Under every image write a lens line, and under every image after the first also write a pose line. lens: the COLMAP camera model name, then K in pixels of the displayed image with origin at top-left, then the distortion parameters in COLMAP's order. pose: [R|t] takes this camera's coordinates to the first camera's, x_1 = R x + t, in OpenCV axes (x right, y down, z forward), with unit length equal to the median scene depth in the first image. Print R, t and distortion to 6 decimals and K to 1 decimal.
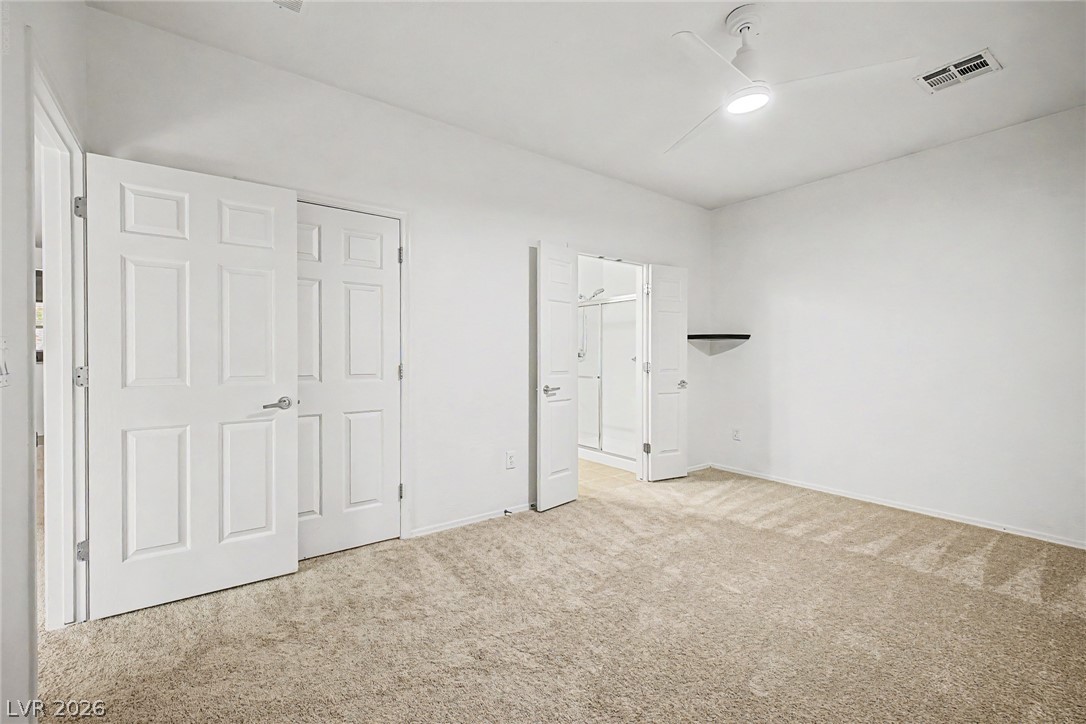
lens RADIAL K [[459.1, 0, 527.8], [0, 459.1, 358.9], [0, 0, 1]] dist [0.002321, -0.000066]
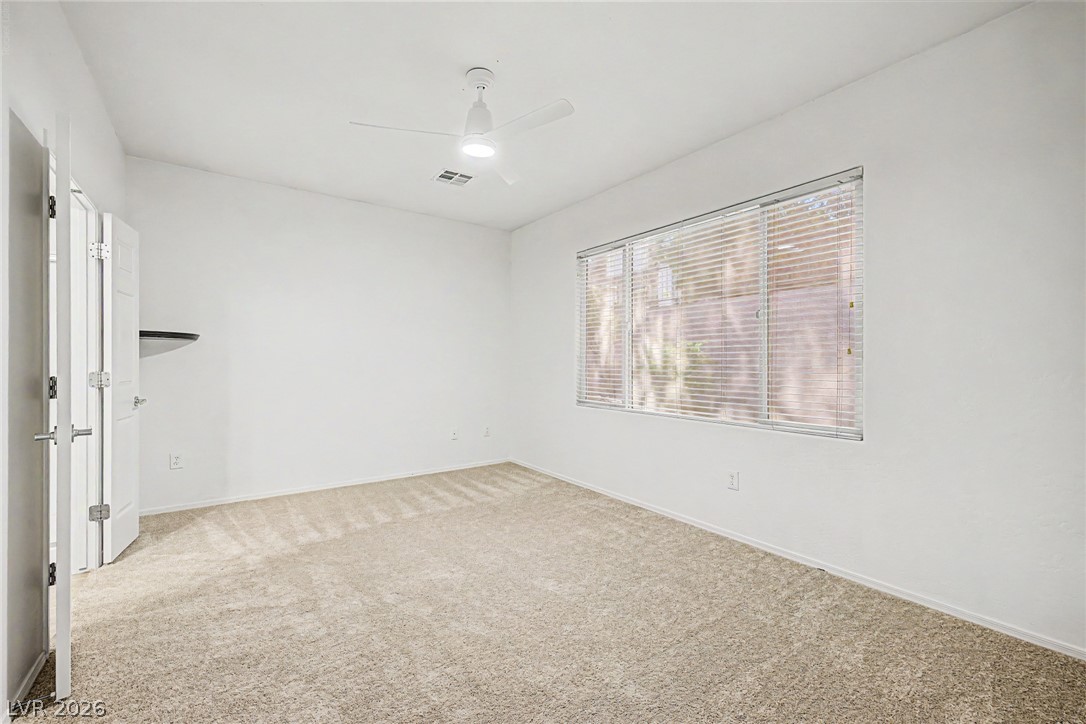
lens RADIAL K [[455.1, 0, 537.1], [0, 455.1, 358.1], [0, 0, 1]] dist [0.009348, -0.000059]
pose [[0.018696, 0.003902, 0.999818, -0.427048], [0.002980, 0.999988, -0.003958, -0.007797], [-0.999821, 0.003054, 0.018684, 0.508392]]
